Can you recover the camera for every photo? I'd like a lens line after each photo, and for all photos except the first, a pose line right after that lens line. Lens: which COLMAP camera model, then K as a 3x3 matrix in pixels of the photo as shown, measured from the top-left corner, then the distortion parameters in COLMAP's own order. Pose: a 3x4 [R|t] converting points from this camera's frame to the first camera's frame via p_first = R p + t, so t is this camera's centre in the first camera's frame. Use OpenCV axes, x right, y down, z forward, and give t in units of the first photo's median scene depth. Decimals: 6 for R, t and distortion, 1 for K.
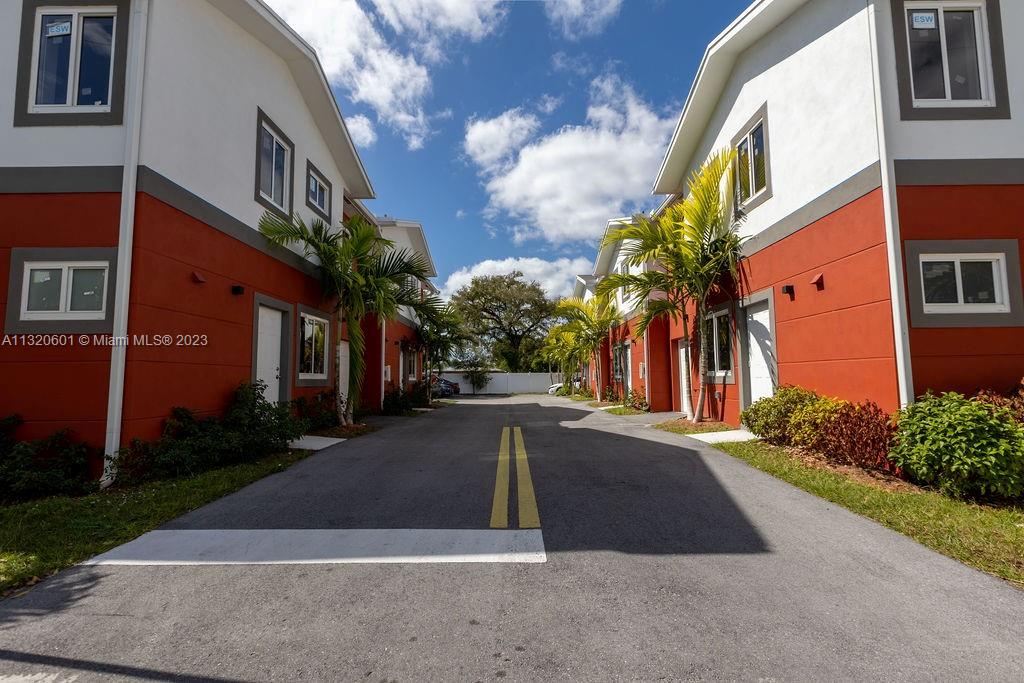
lens RADIAL K [[455.0, 0, 511.2], [0, 455.0, 341.5], [0, 0, 1]] dist [0.000796, -0.000045]
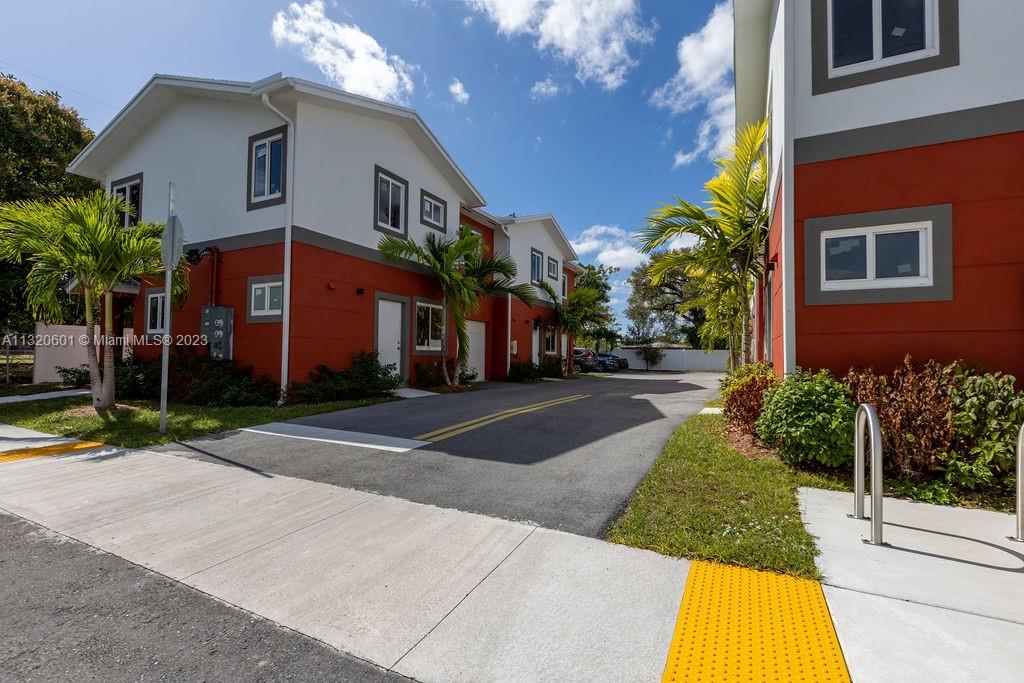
lens RADIAL K [[455.0, 0, 509.3], [0, 455.0, 340.7], [0, 0, 1]] dist [0.000796, -0.000045]
pose [[0.893386, 0.004668, -0.449266, 0.710281], [0.018196, 0.998750, 0.046561, -0.010688], [0.448922, -0.049772, 0.892184, -0.206592]]
